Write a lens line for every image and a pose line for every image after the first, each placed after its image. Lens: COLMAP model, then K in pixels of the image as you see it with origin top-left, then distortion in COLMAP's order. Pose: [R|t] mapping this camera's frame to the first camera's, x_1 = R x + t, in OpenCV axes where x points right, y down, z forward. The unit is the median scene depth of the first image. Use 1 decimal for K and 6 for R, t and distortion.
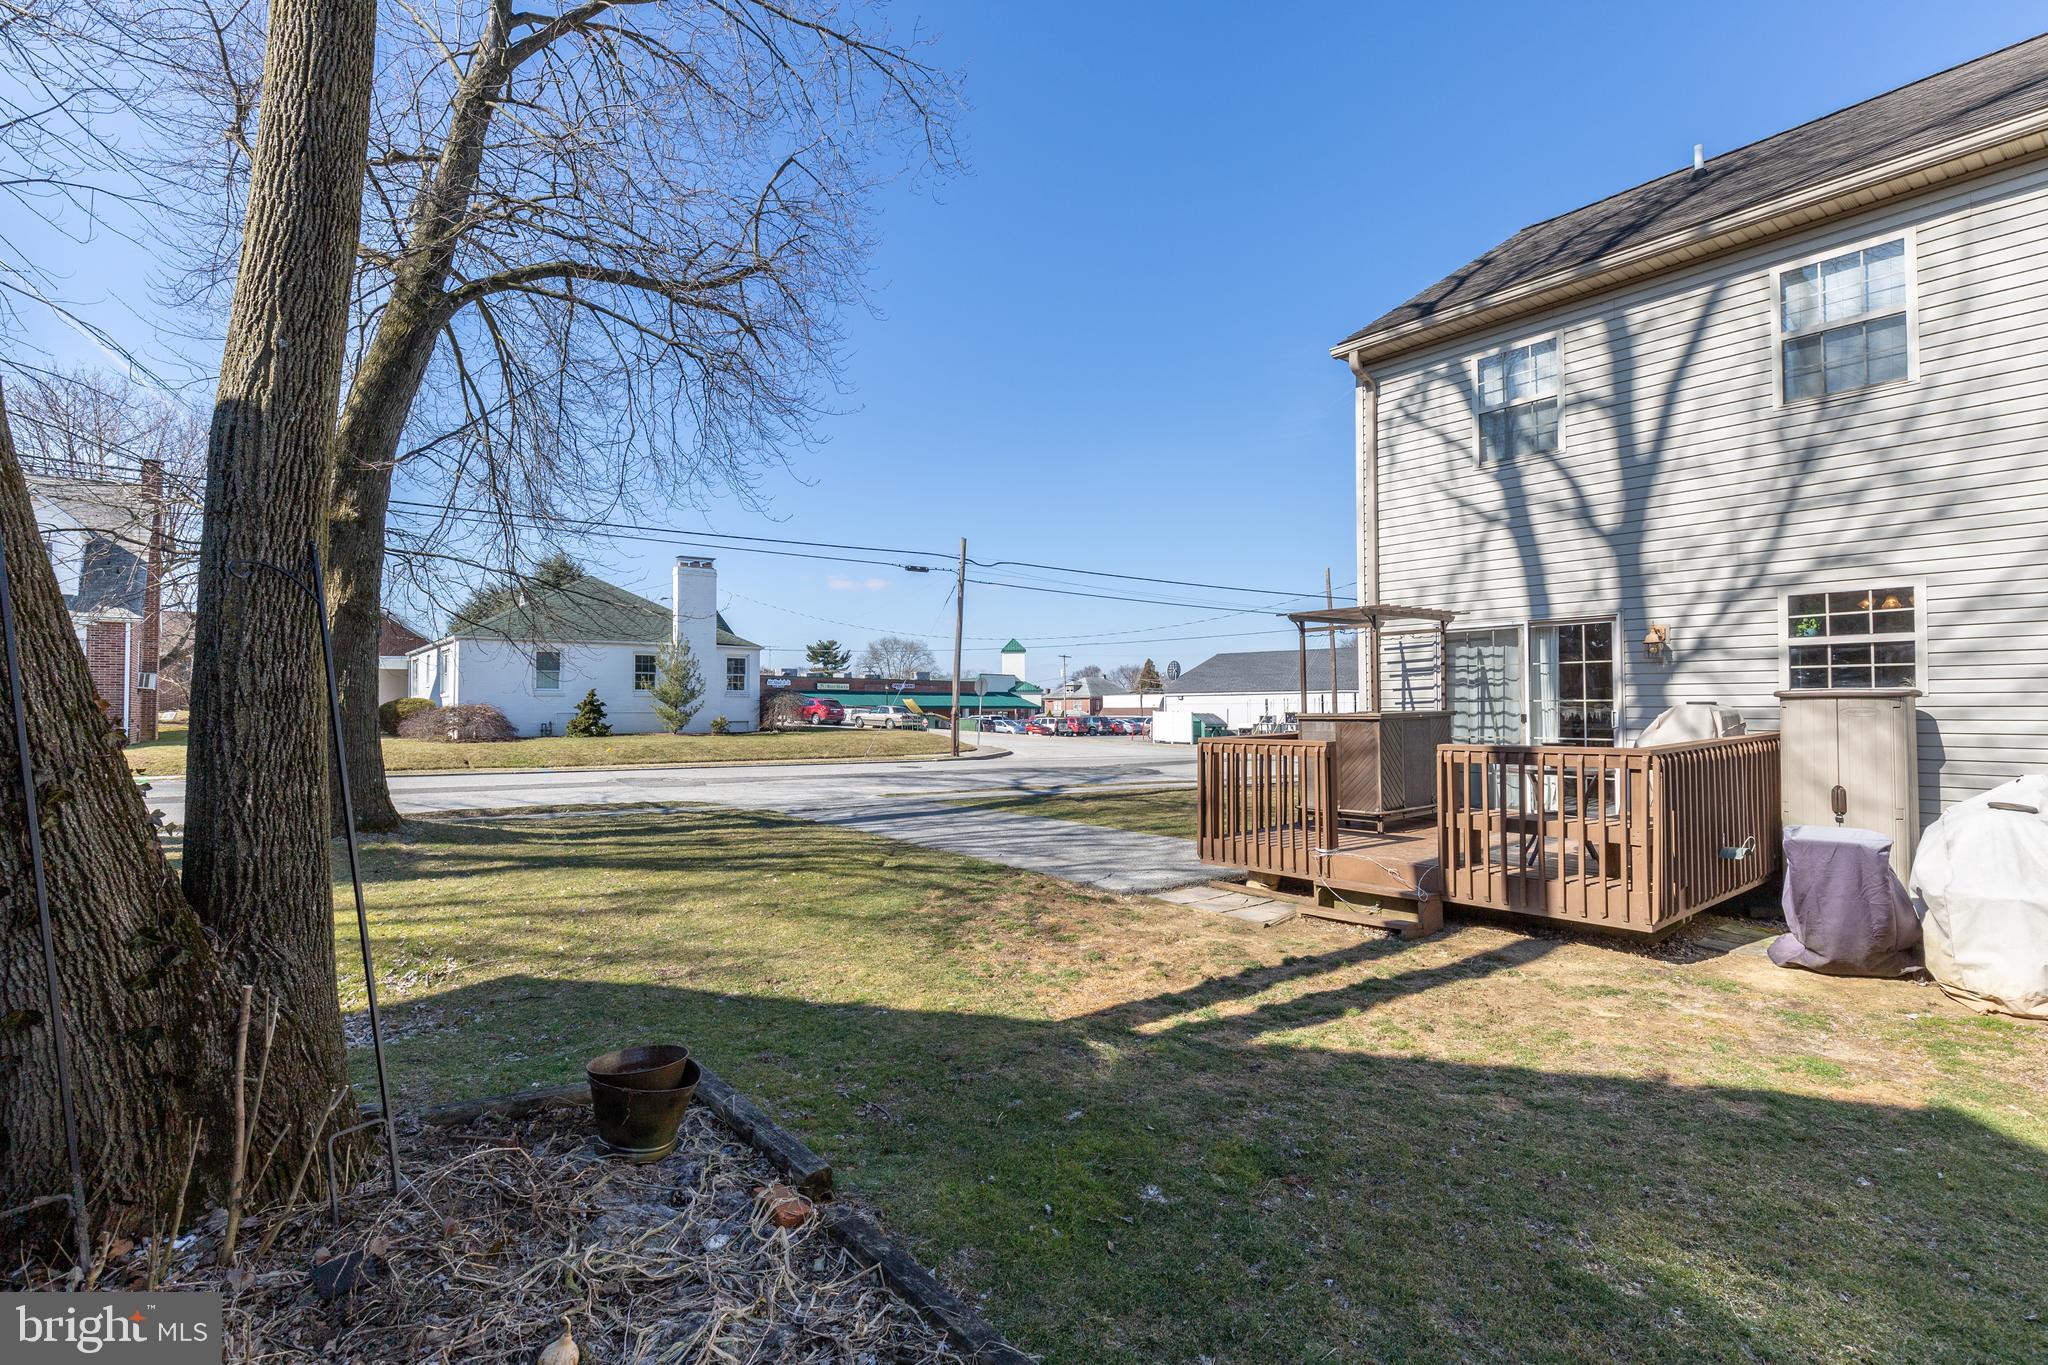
lens RADIAL K [[978.3, 0, 1036.5], [0, 978.3, 678.5], [0, 0, 1]] dist [0.000283, -0.000020]
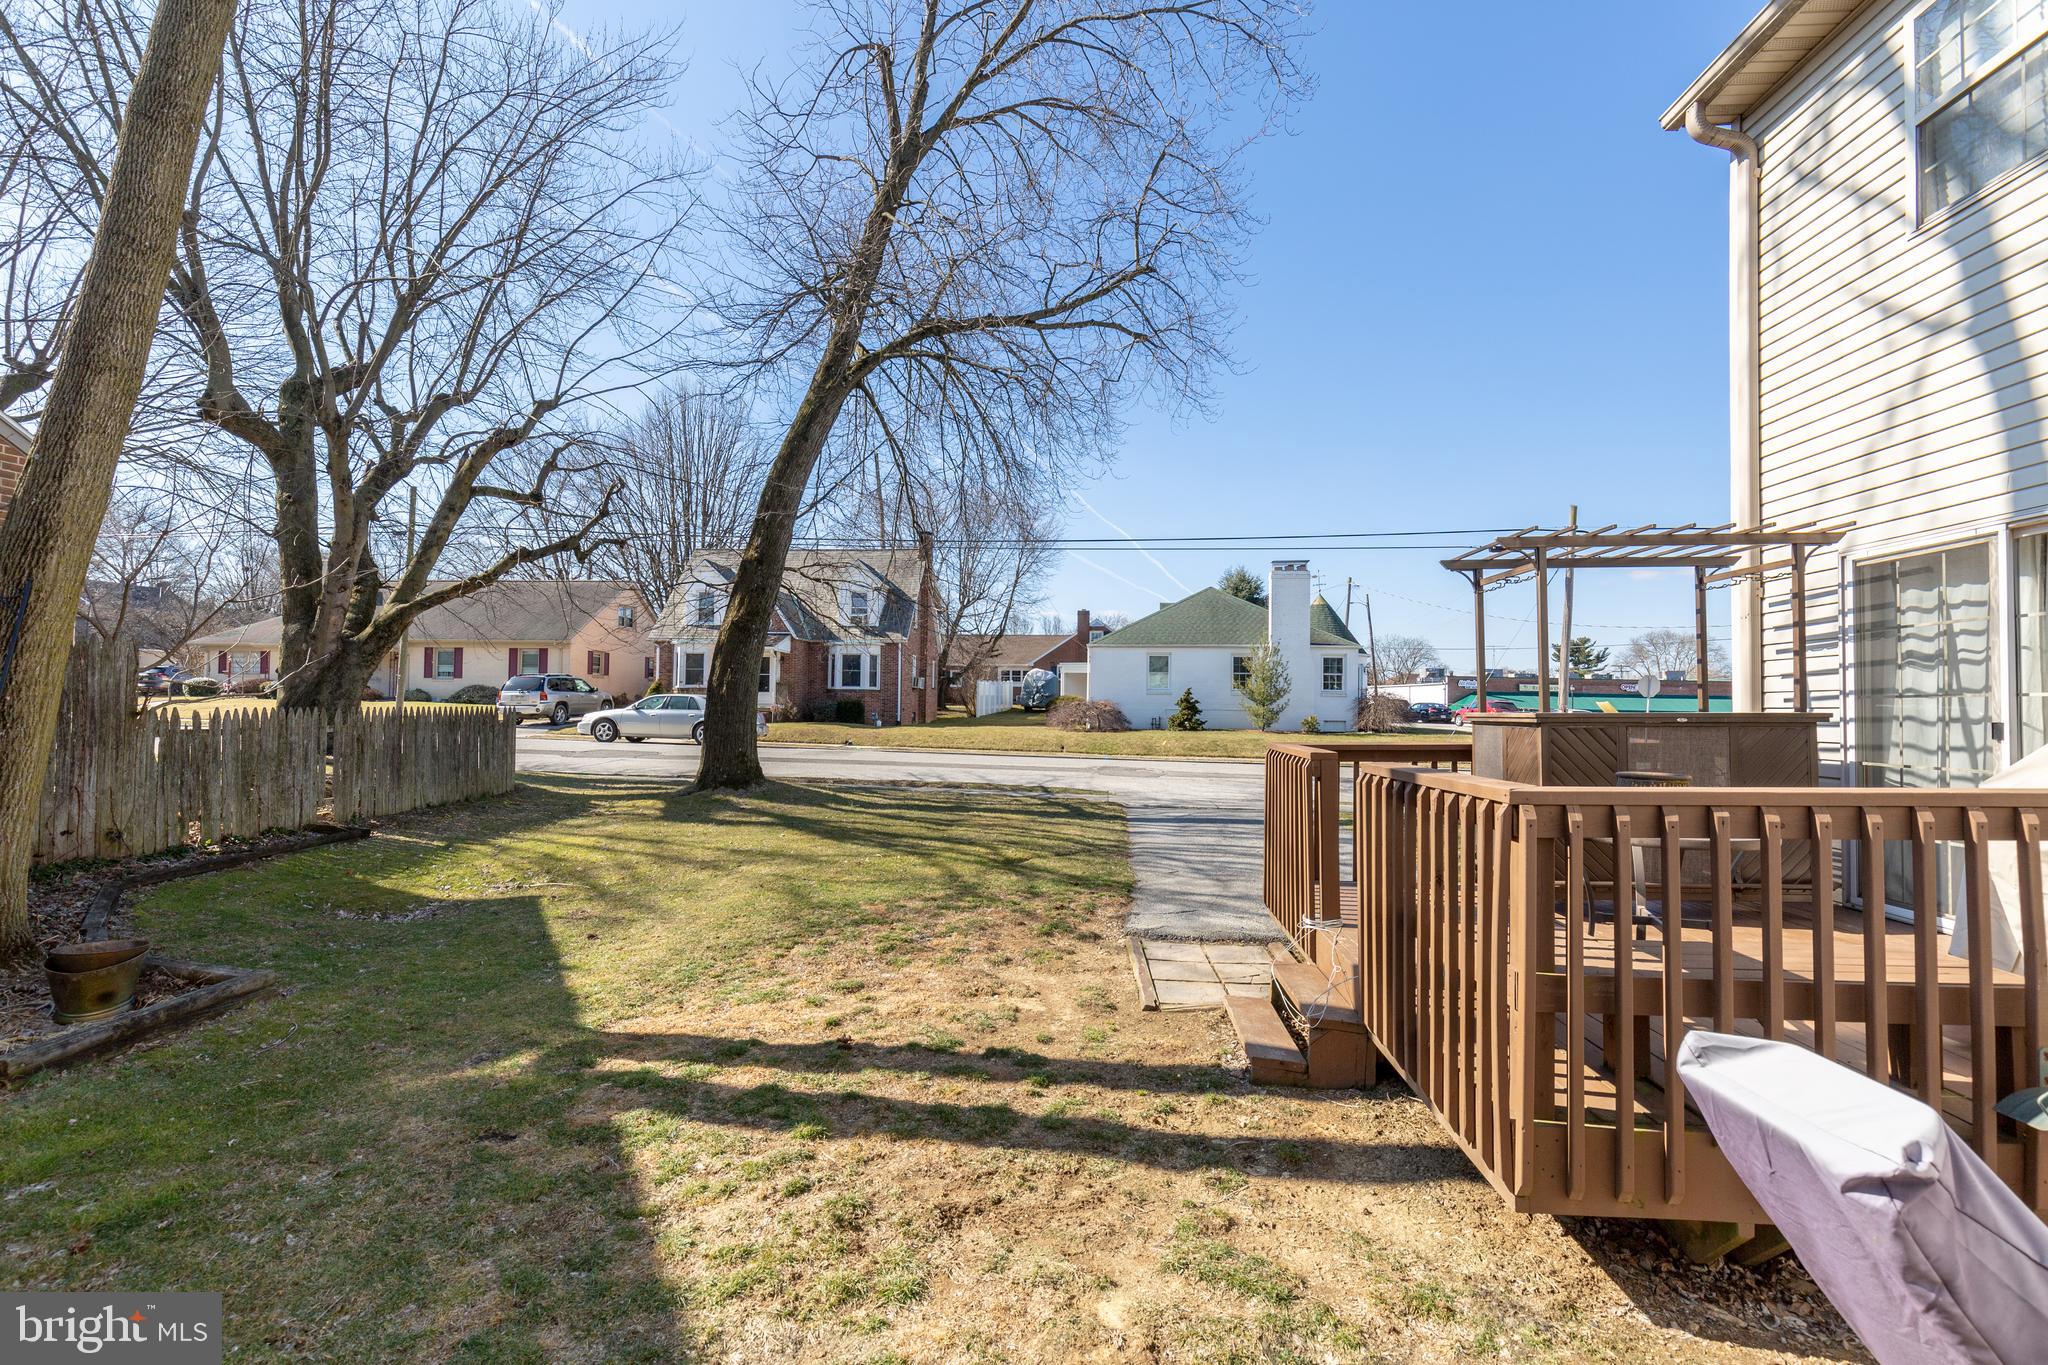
lens RADIAL K [[924.9, 0, 1013.2], [0, 924.9, 679.6], [0, 0, 1]] dist [0.011555, -0.002755]
pose [[0.708046, -0.008246, -0.706119, 0.455653], [0.006975, 0.999965, -0.004683, 0.013737], [0.706132, -0.001609, 0.708078, 0.327807]]
